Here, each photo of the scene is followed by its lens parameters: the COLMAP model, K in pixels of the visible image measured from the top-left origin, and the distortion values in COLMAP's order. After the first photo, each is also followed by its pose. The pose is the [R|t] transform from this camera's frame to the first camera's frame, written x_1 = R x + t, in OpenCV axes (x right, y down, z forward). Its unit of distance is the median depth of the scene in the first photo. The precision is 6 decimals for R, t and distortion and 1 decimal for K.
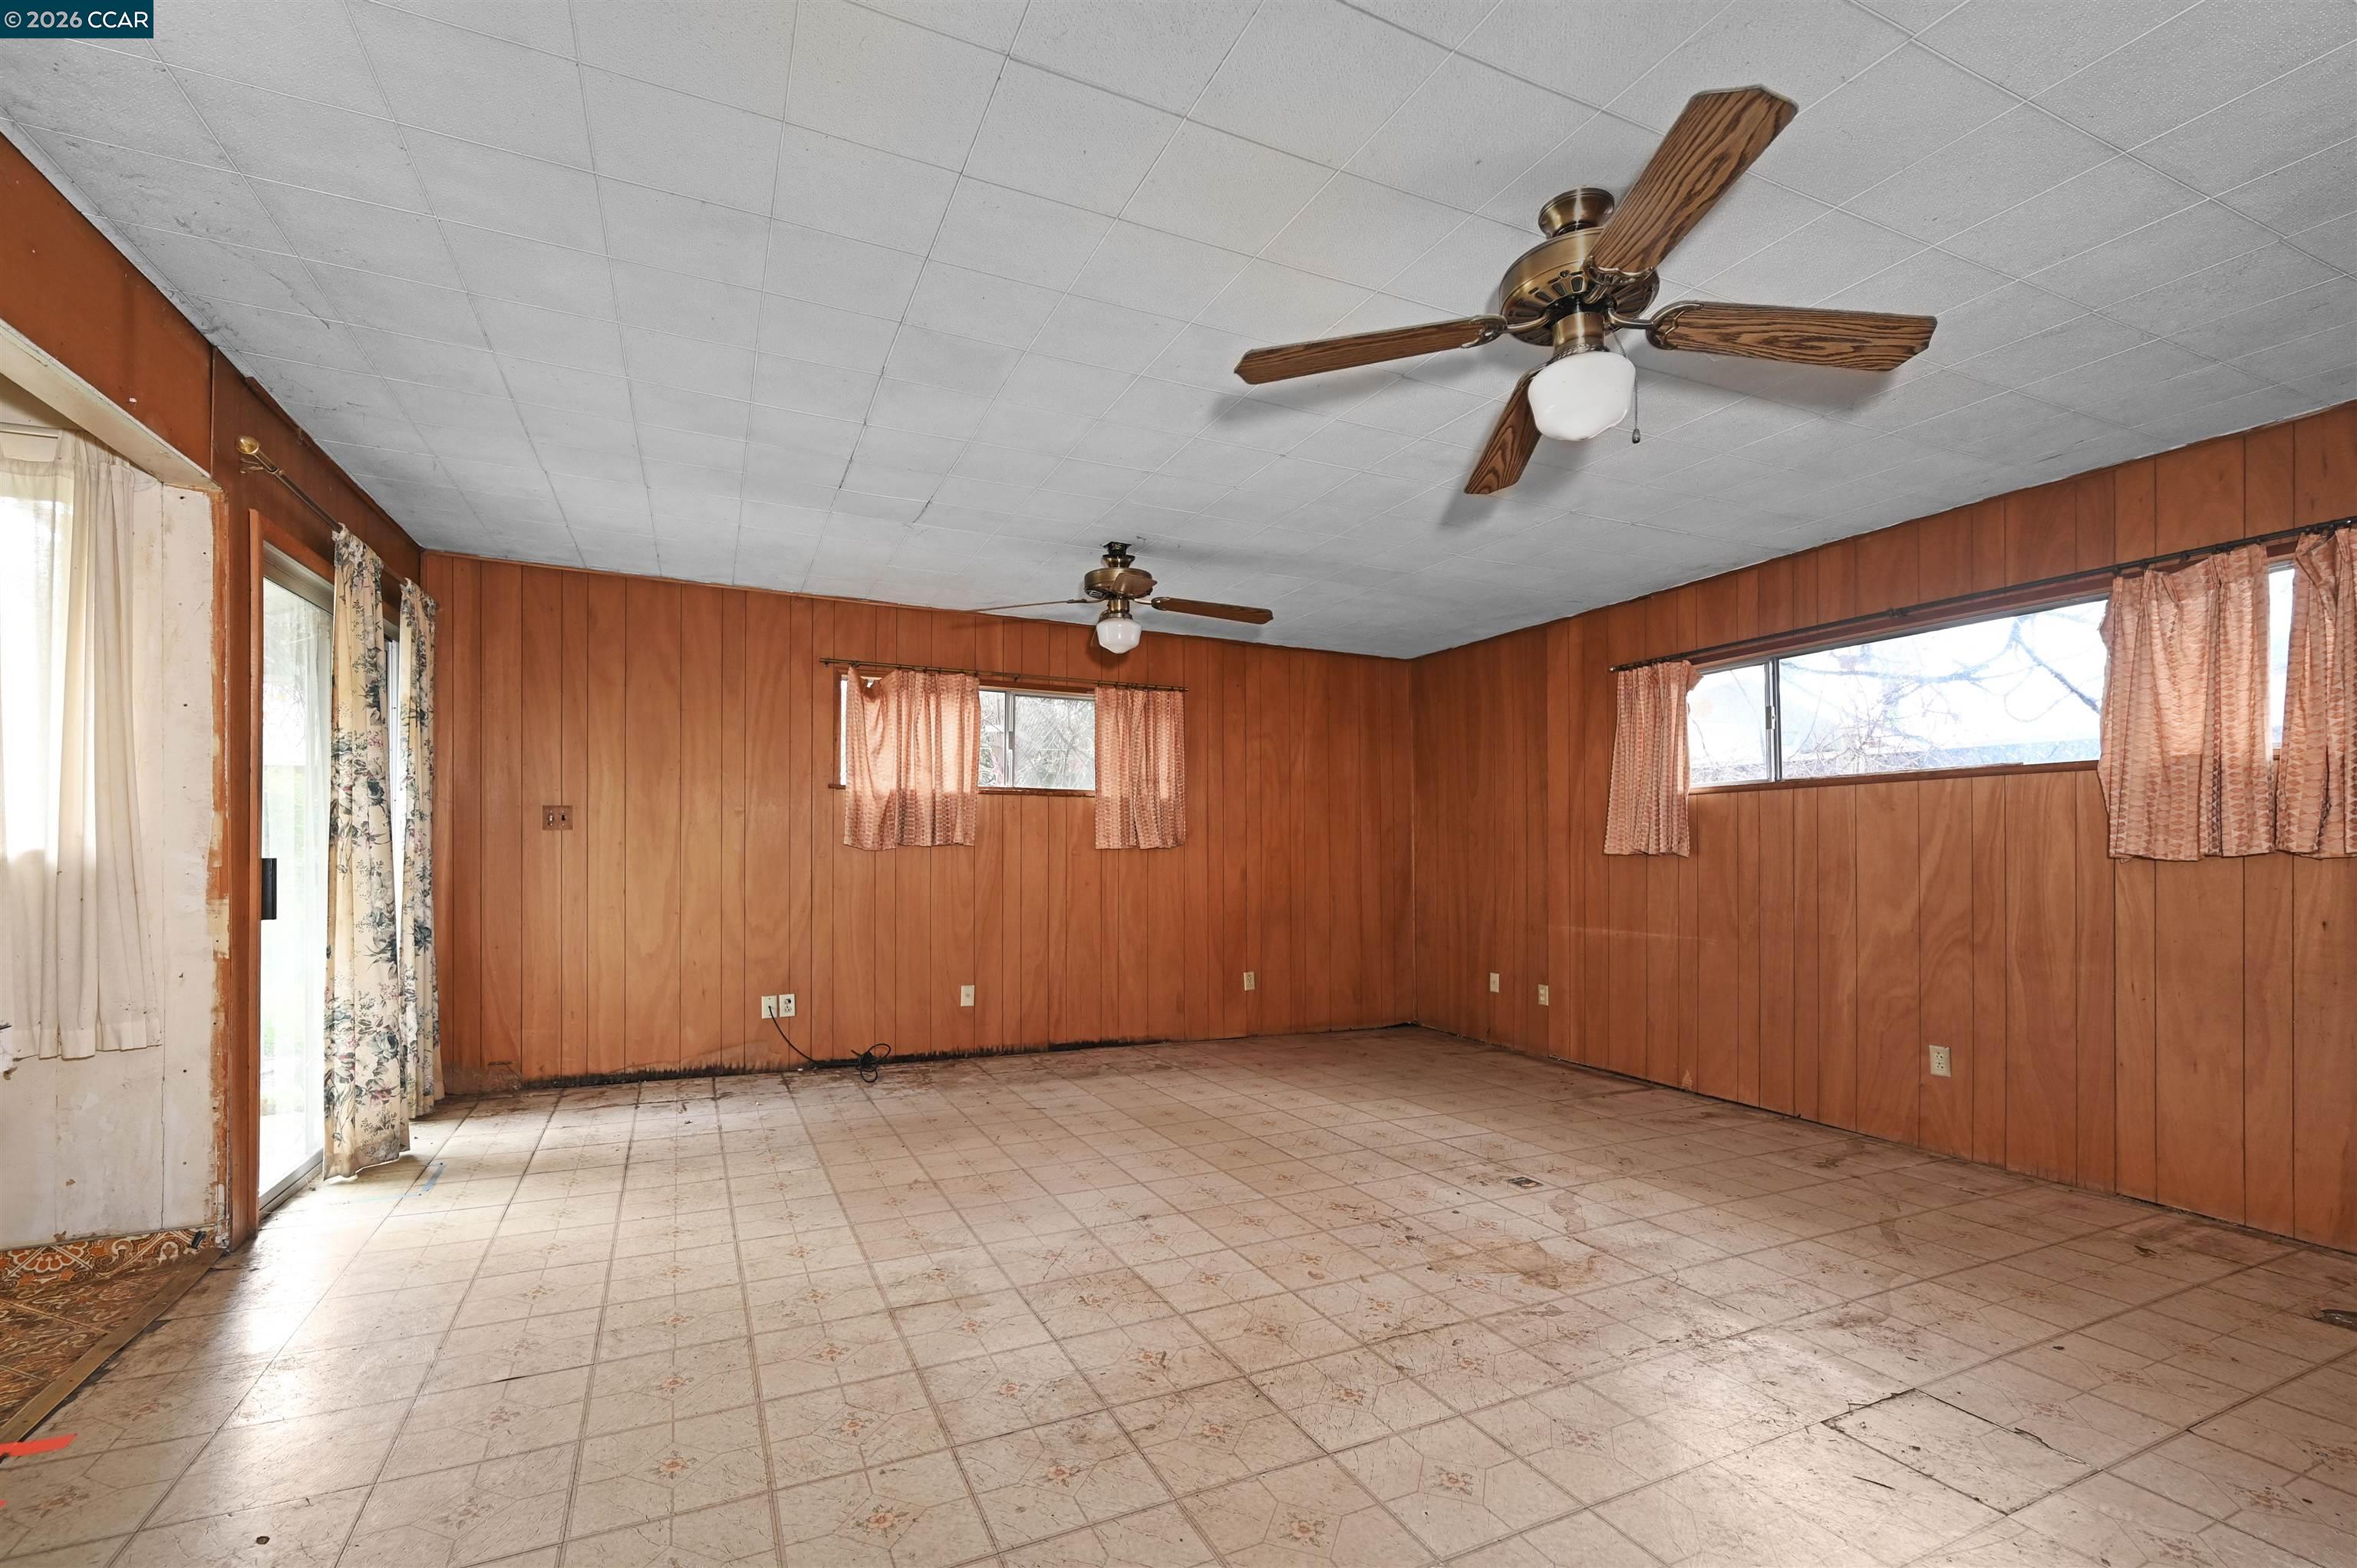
lens RADIAL K [[981.9, 0, 1132.6], [0, 981.9, 841.5], [0, 0, 1]] dist [0.000505, -0.000522]
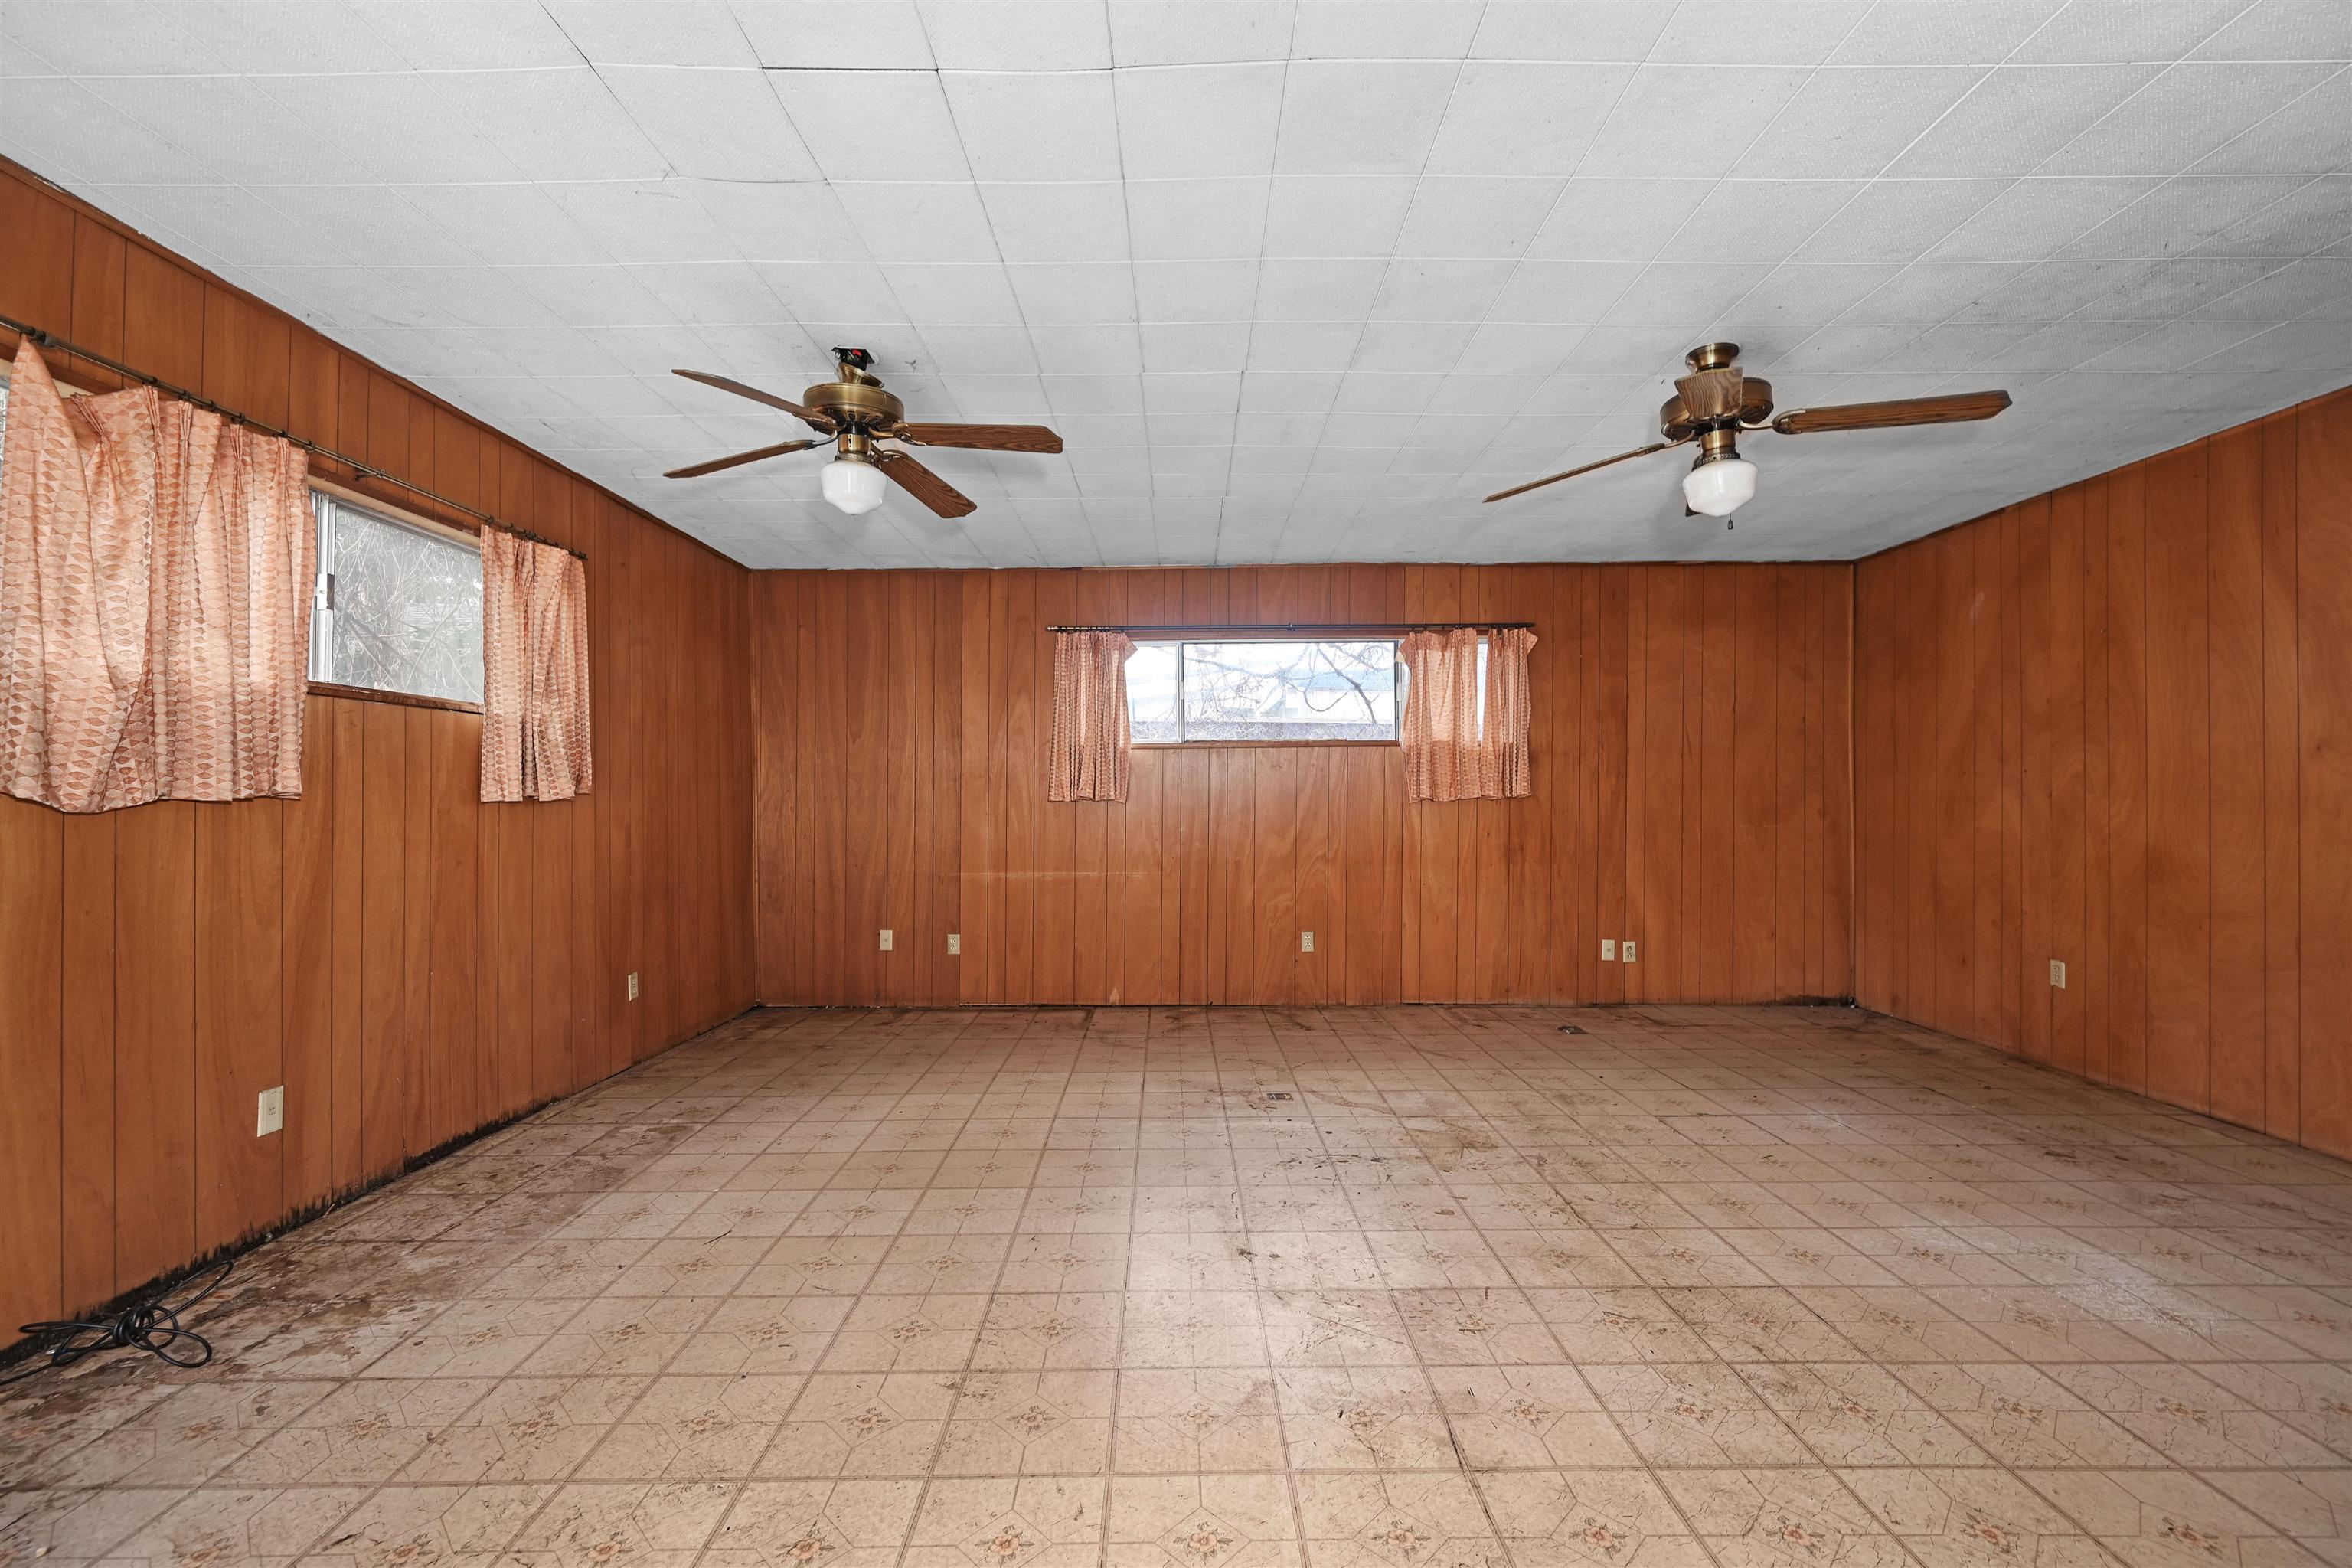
lens RADIAL K [[987.3, 0, 1228.3], [0, 987.3, 793.9], [0, 0, 1]] dist [-0.000954, 0.000017]
pose [[0.415356, -0.004203, 0.909649, -0.472870], [-0.003352, 0.999975, 0.006151, -0.002881], [-0.909653, -0.005604, 0.415331, 0.430511]]
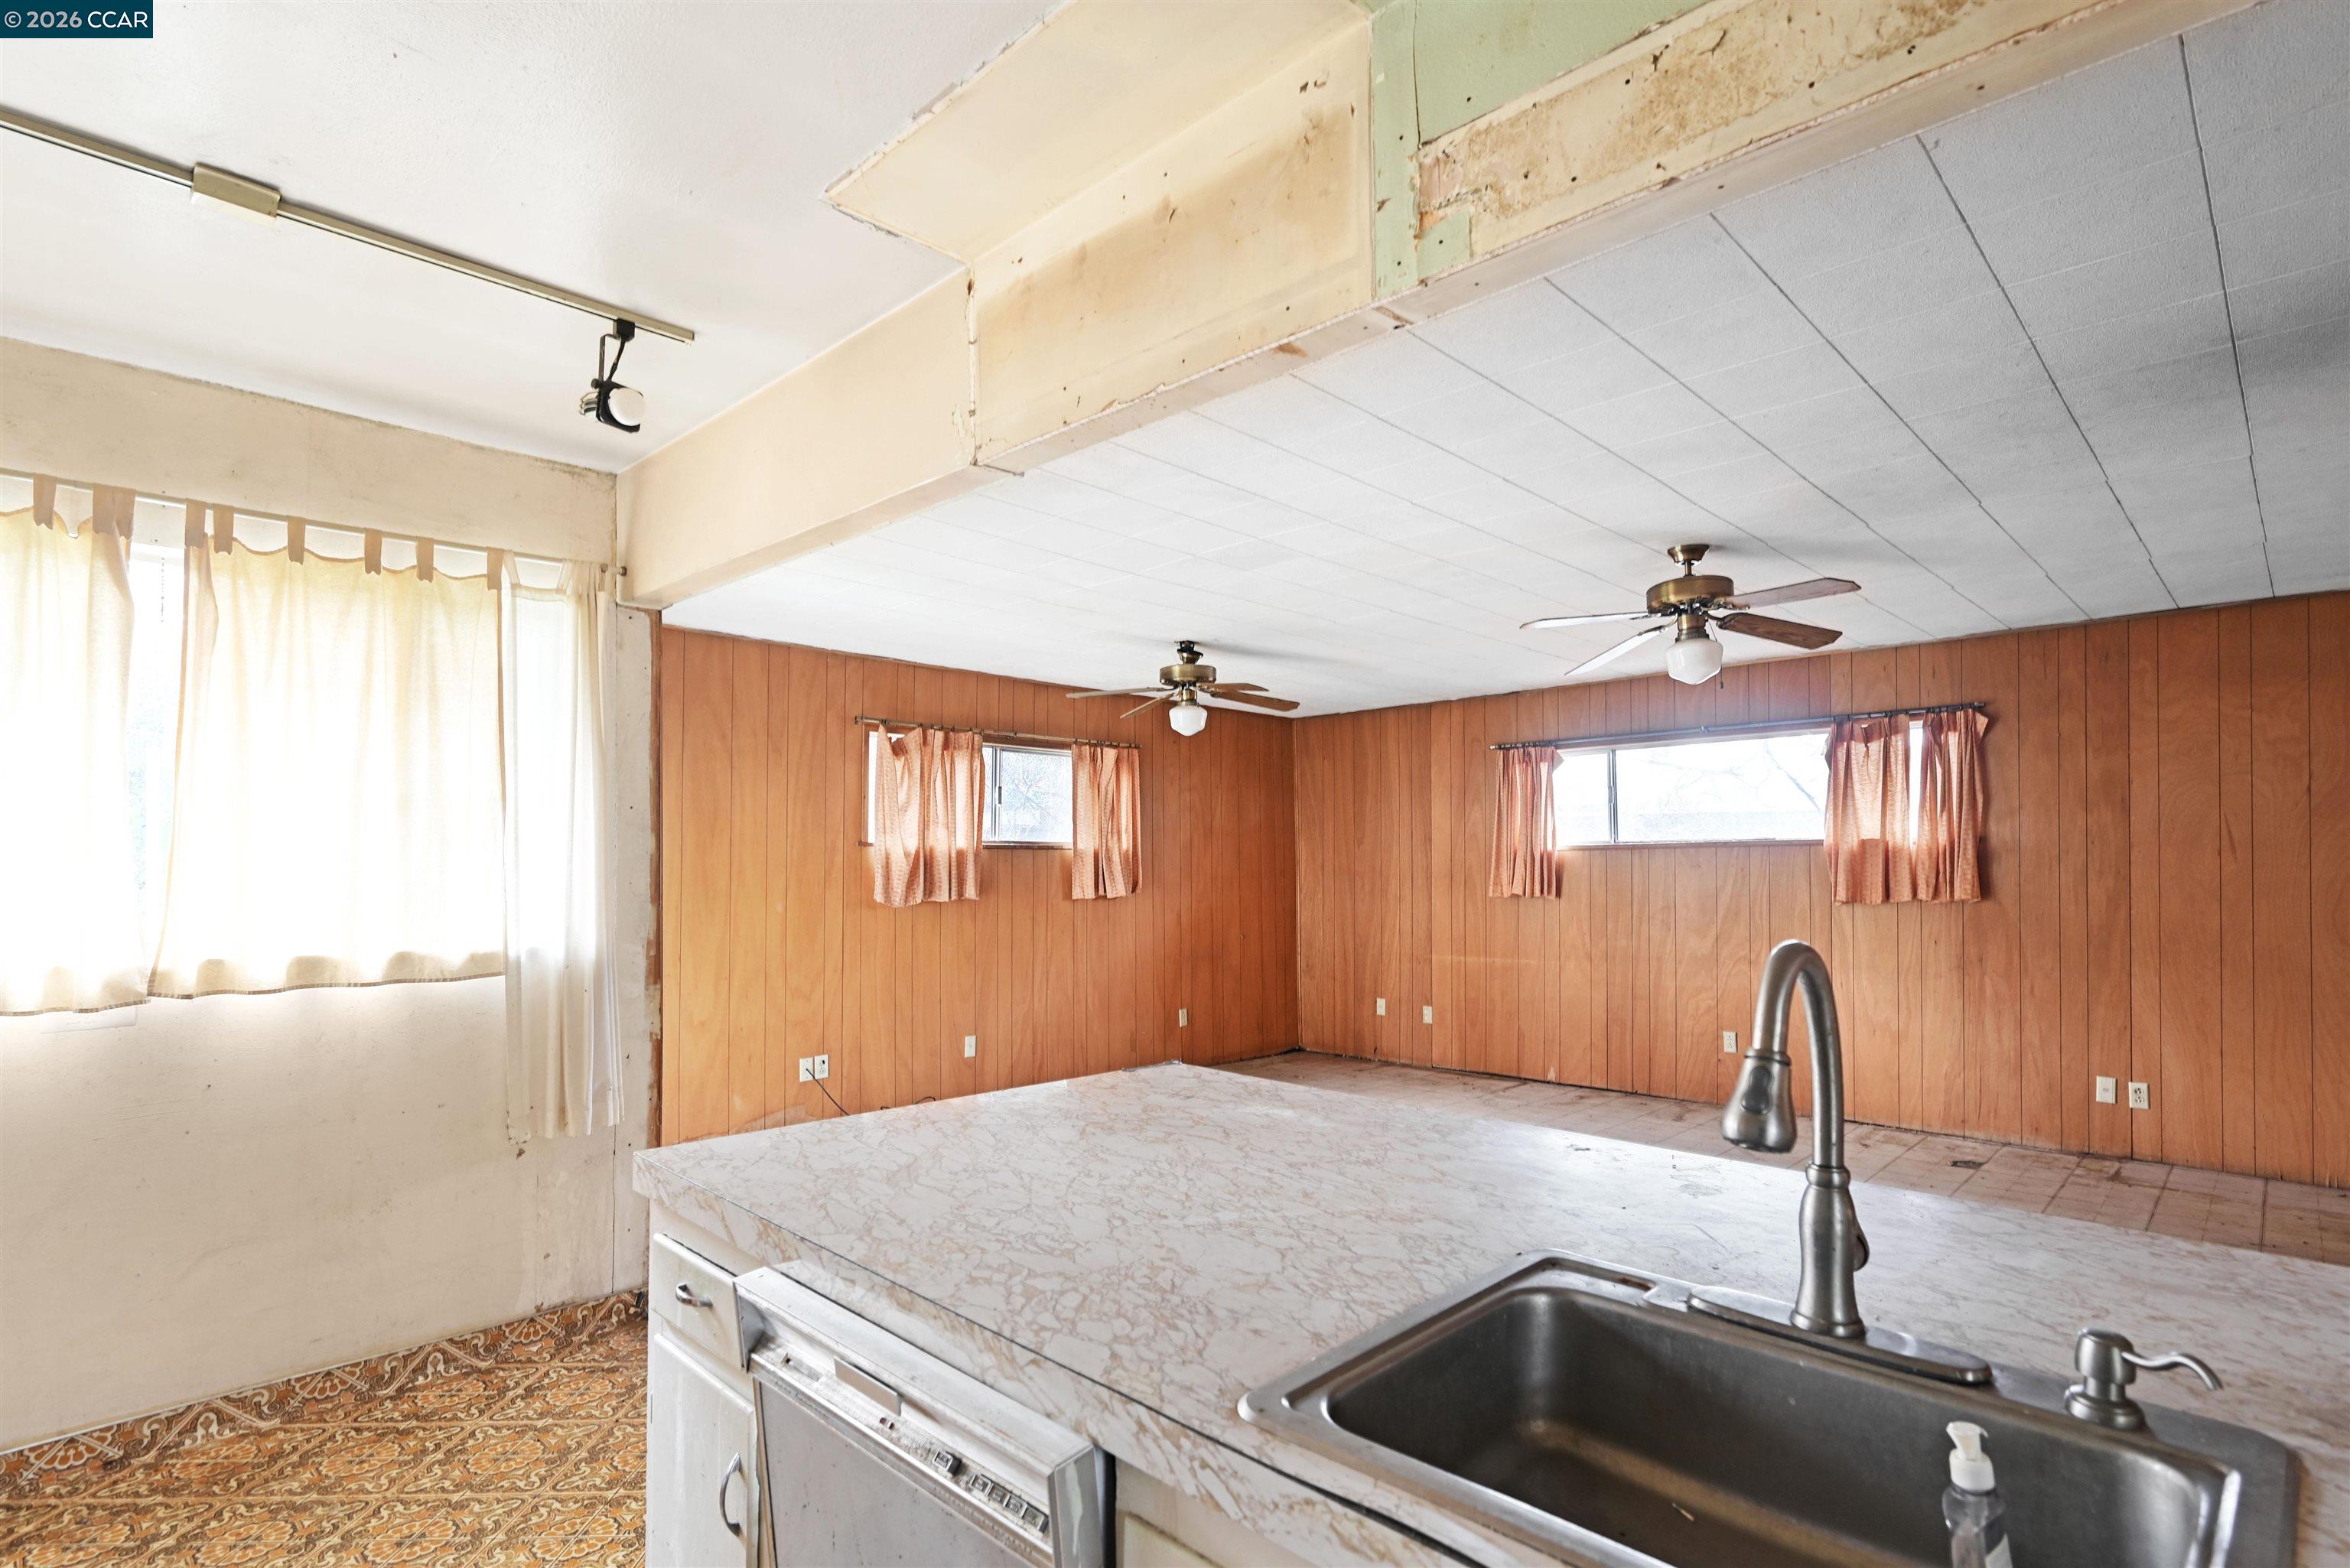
lens RADIAL K [[1131.2, 0, 1201.3], [0, 1131.2, 855.9], [0, 0, 1]] dist [-0.010509, -0.001809]
pose [[0.925798, -0.002699, 0.378008, -0.447781], [0.004054, 0.999988, -0.002789, -0.042109], [-0.377996, 0.004115, 0.925798, -0.206938]]
